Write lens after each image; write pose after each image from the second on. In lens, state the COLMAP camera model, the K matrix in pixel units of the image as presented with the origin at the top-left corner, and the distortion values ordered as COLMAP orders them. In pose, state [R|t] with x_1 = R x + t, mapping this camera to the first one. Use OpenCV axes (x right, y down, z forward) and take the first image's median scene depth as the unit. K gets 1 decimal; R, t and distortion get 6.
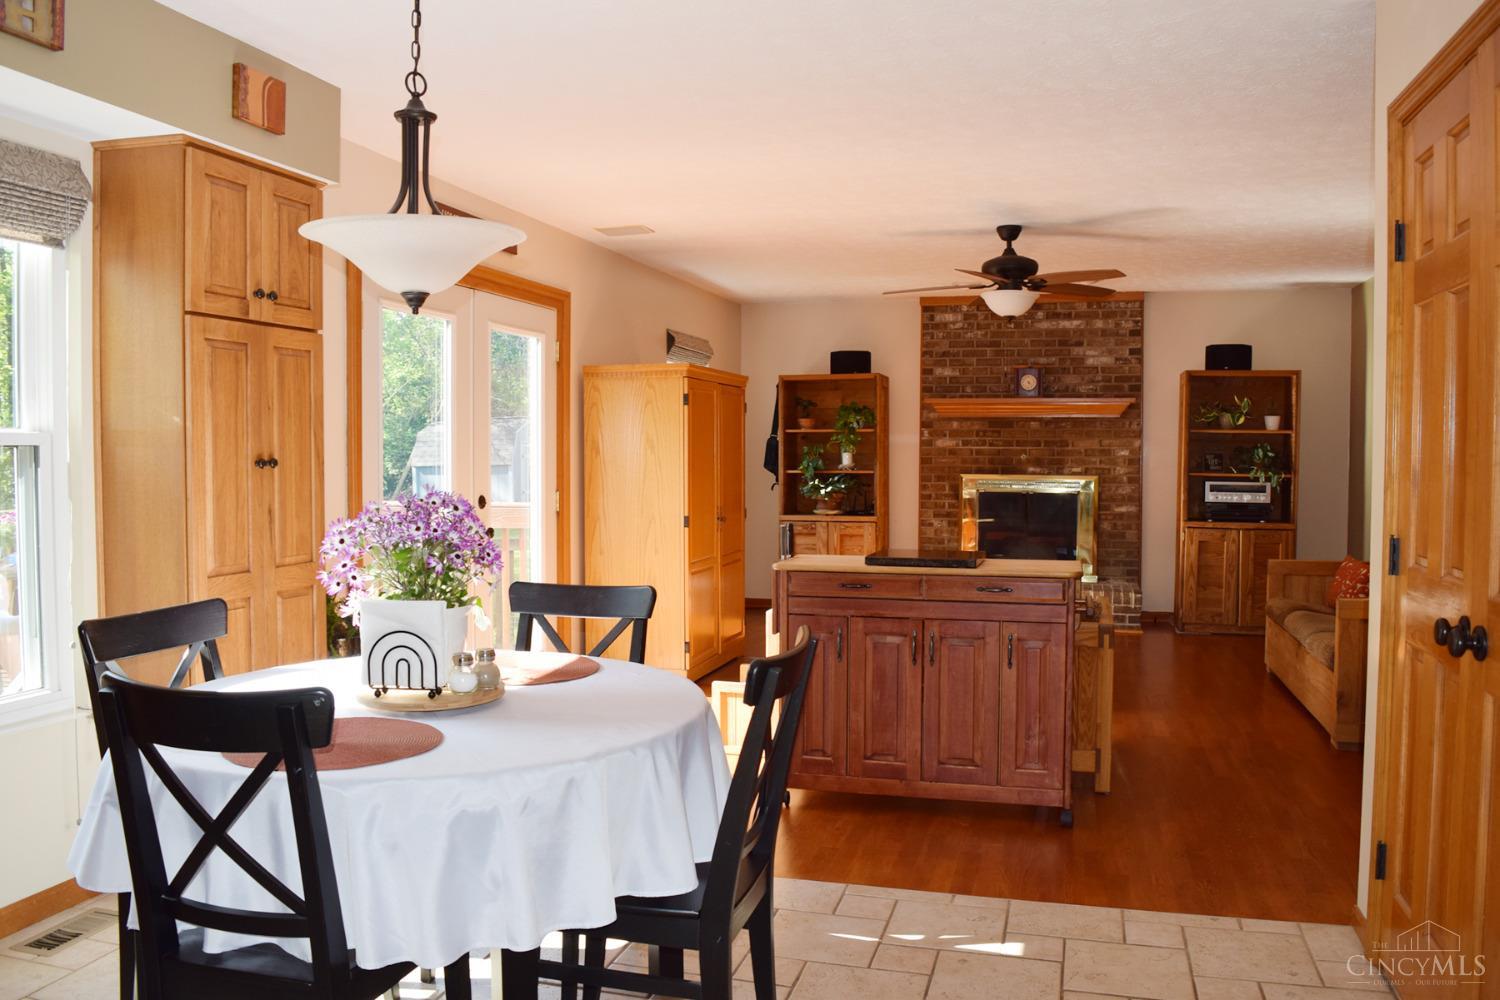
lens RADIAL K [[1180.0, 0, 750.0], [0, 1180.0, 500.0], [0, 0, 1]] dist [-0.089669, 0.013515]
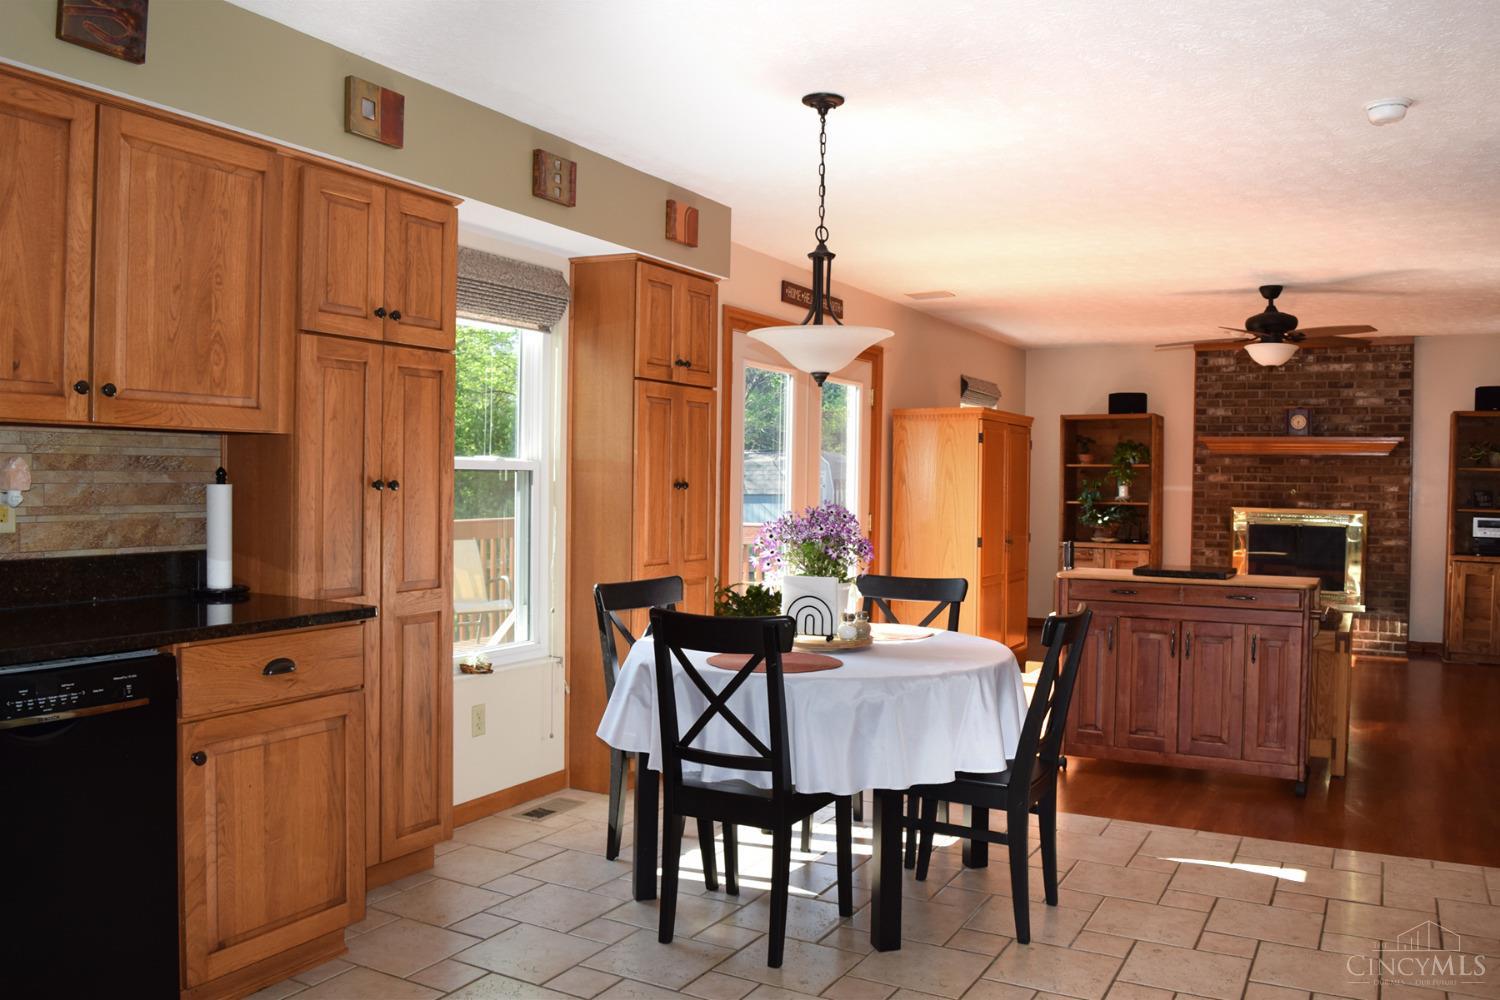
lens RADIAL K [[1180.0, 0, 750.0], [0, 1180.0, 500.0], [0, 0, 1]] dist [-0.089669, 0.013515]
pose [[0.973440, 0.015261, -0.228431, -0.014481], [-0.021417, 0.999471, -0.024494, 0.014926], [0.227937, 0.028736, 0.973252, -0.285436]]
